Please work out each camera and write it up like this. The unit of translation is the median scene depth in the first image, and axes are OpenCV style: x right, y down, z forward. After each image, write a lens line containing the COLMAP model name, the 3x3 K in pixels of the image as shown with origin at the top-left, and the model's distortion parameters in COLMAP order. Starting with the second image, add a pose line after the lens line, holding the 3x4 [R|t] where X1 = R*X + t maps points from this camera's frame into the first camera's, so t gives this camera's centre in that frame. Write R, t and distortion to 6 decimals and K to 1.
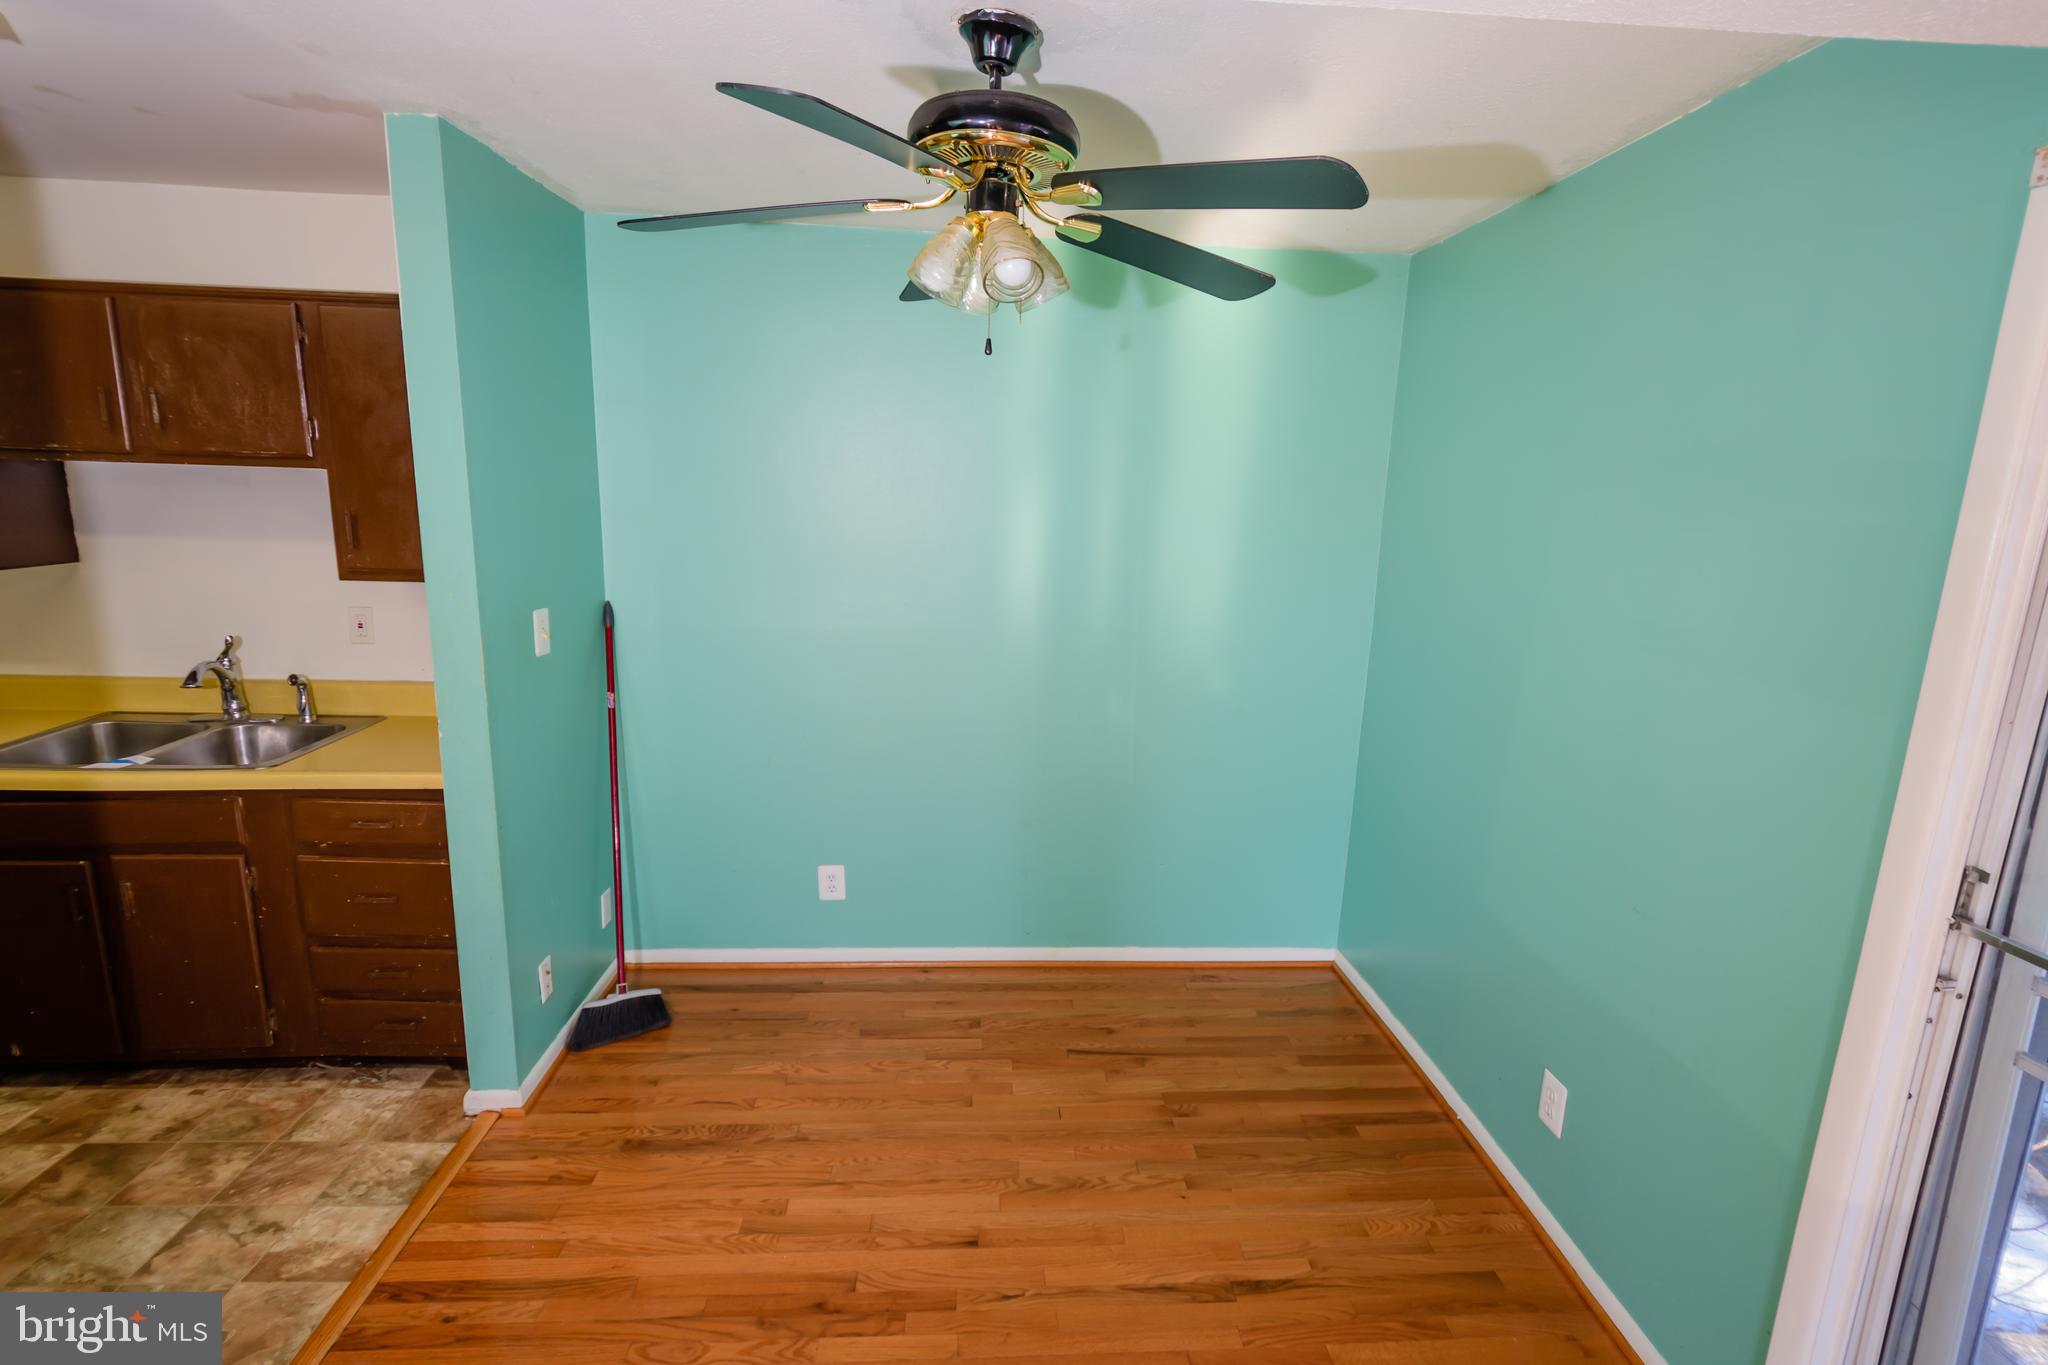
lens RADIAL K [[988.9, 0, 1033.8], [0, 988.9, 682.4], [0, 0, 1]] dist [-0.000038, -0.001002]
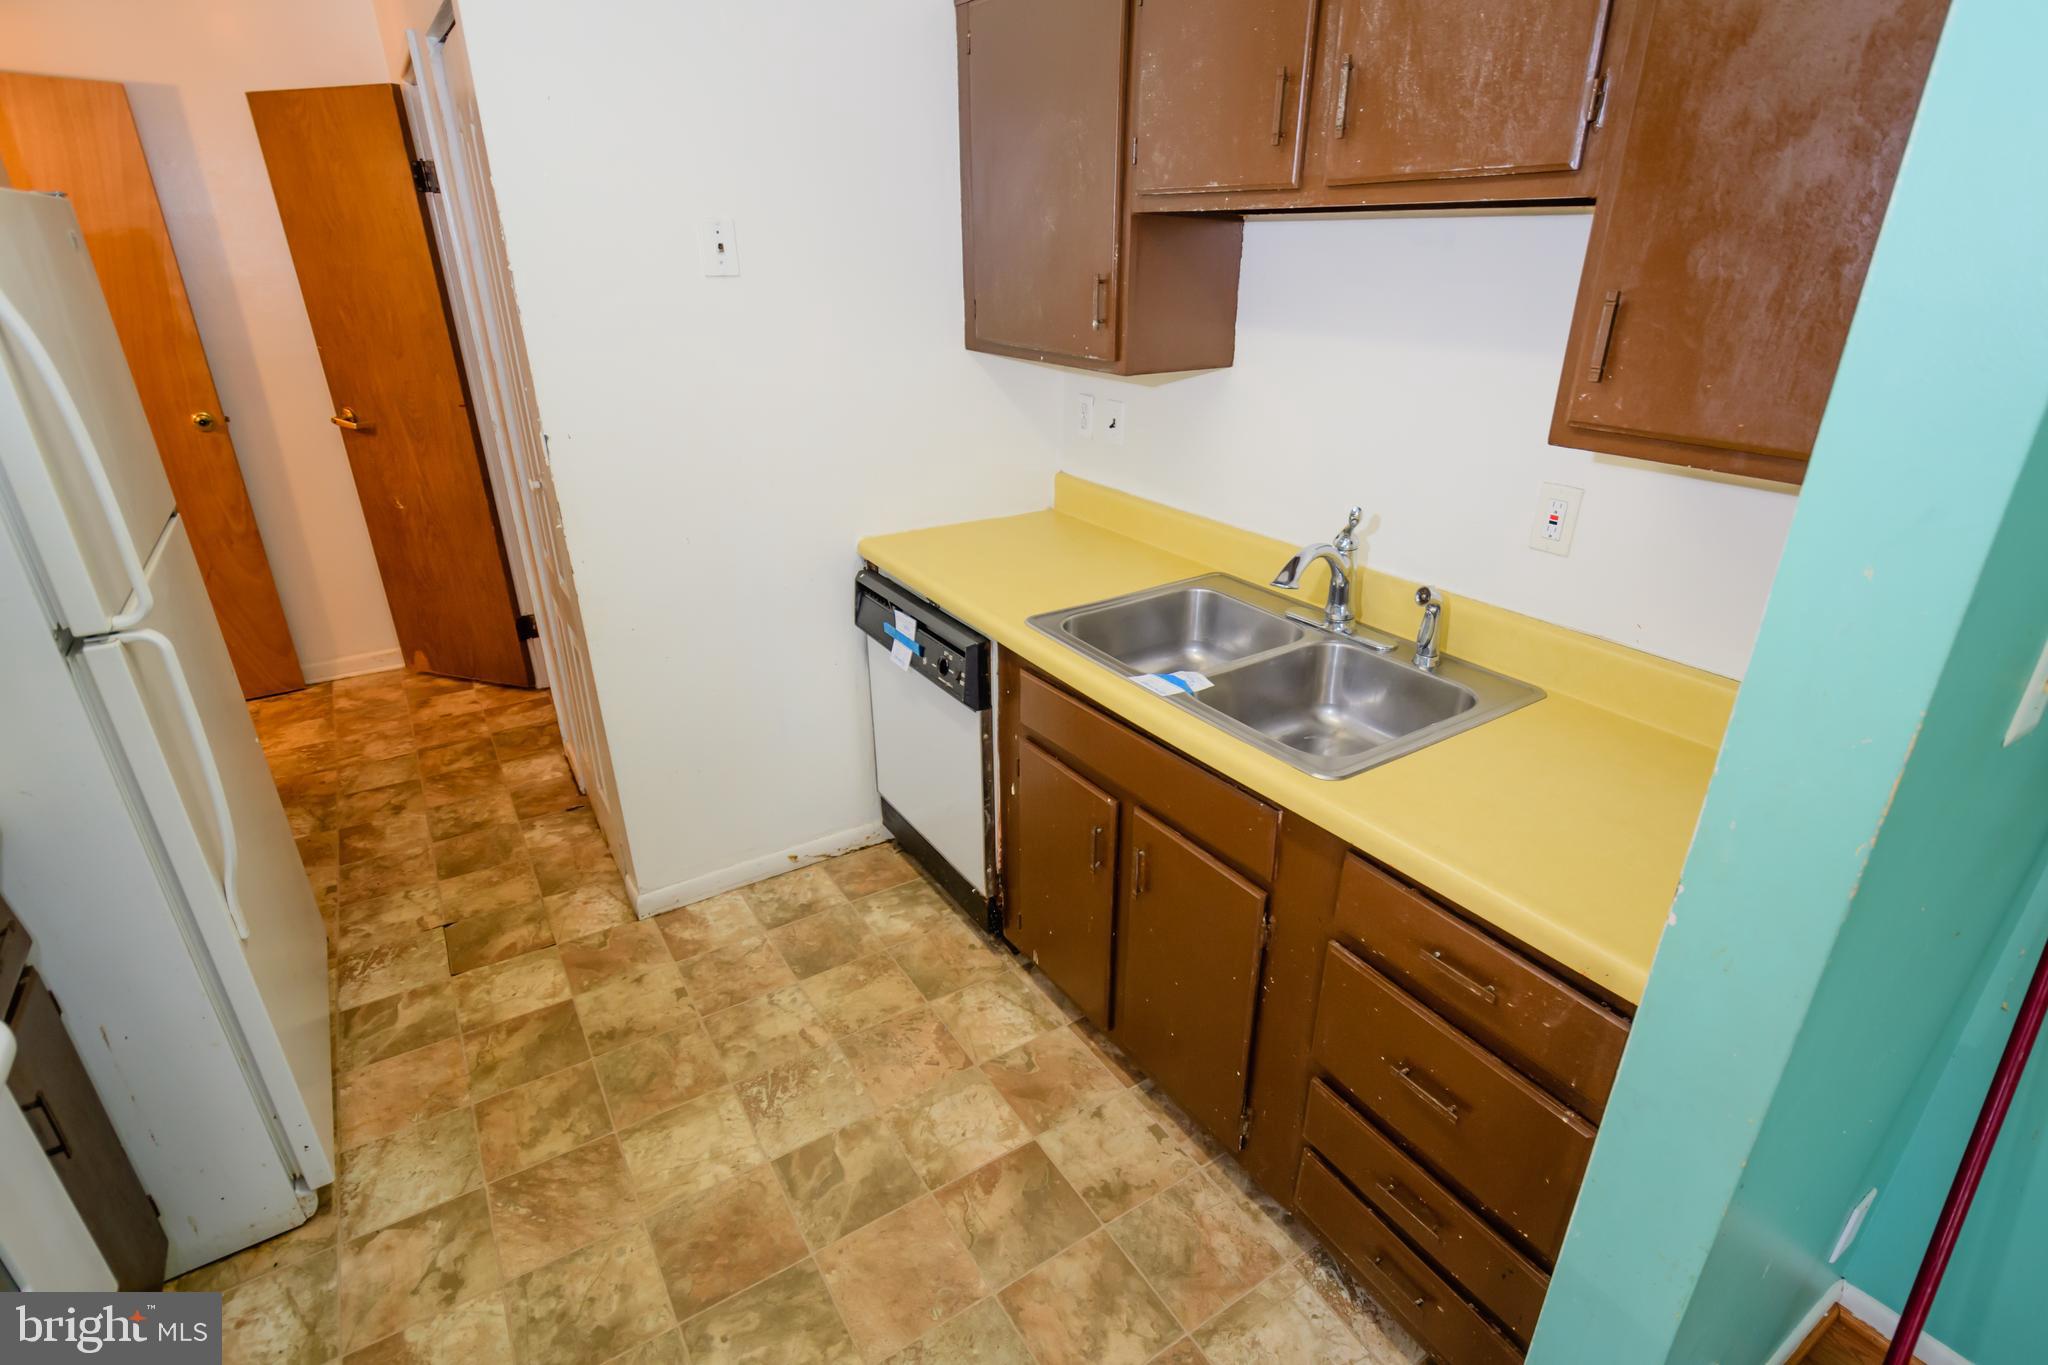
lens RADIAL K [[988.9, 0, 1035.4], [0, 988.9, 685.6], [0, 0, 1]] dist [-0.000038, -0.001002]
pose [[0.490314, 0.322289, -0.809767, -0.407719], [-0.162556, 0.946629, 0.278333, -0.088632], [0.856252, -0.004838, 0.516535, 0.550991]]
